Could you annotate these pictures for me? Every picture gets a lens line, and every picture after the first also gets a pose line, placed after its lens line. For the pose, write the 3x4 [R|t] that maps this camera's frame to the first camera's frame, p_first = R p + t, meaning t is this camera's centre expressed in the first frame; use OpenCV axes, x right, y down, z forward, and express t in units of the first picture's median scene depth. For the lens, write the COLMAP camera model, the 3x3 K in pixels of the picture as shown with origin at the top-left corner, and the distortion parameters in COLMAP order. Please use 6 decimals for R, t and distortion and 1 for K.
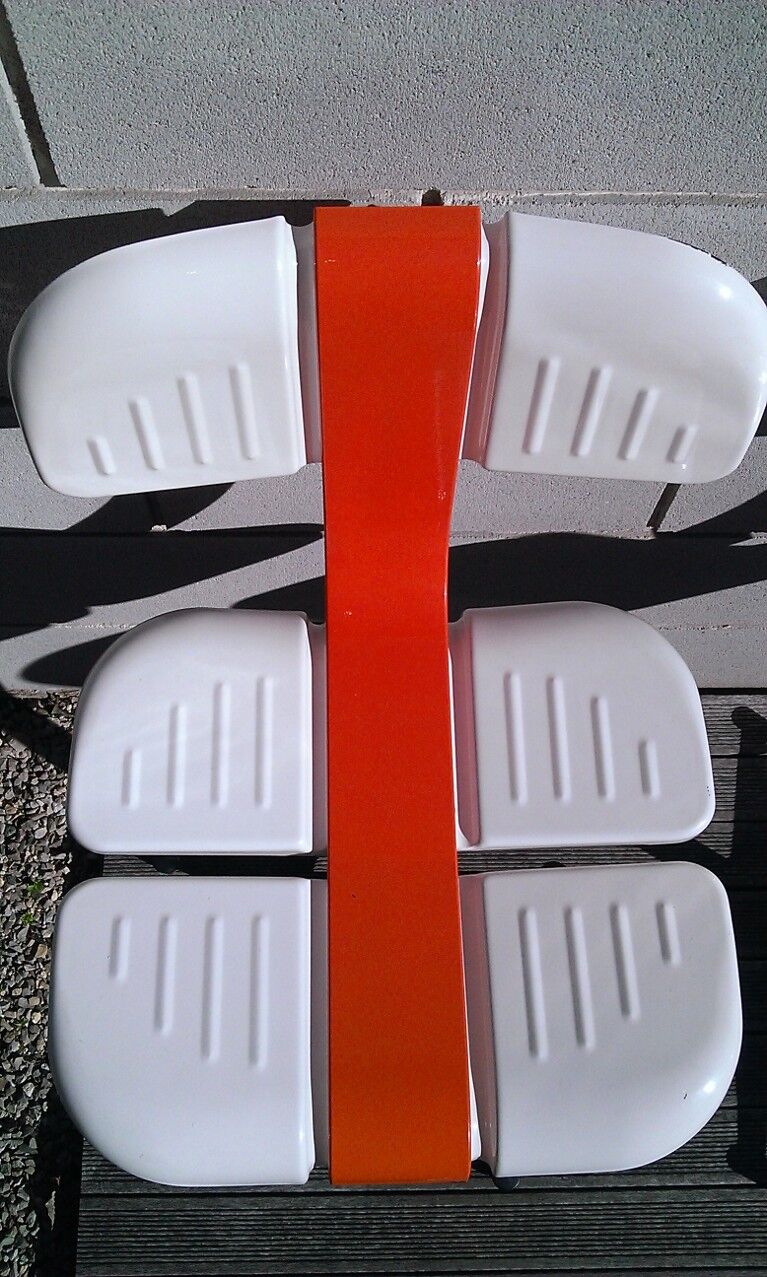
lens RADIAL K [[1287.1, 0, 395.2], [0, 1287.1, 630.7], [0, 0, 1]] dist [0.046416, 0.000000]
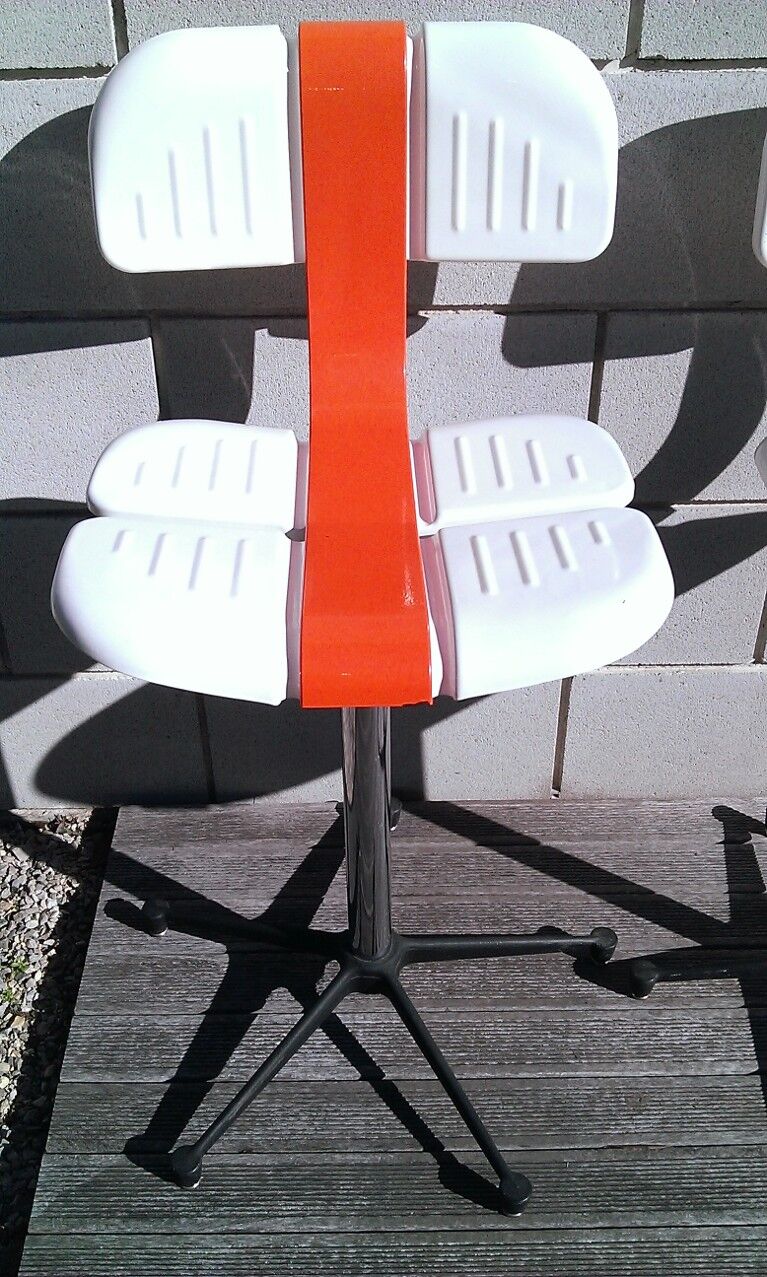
lens RADIAL K [[1348.0, 0, 395.3], [0, 1348.0, 644.2], [0, 0, 1]] dist [-0.018847, 0.000000]
pose [[0.999102, -0.024961, -0.034247, 0.038801], [0.000100, 0.809515, -0.587099, 0.576476], [0.042378, 0.586569, 0.808790, 0.071129]]
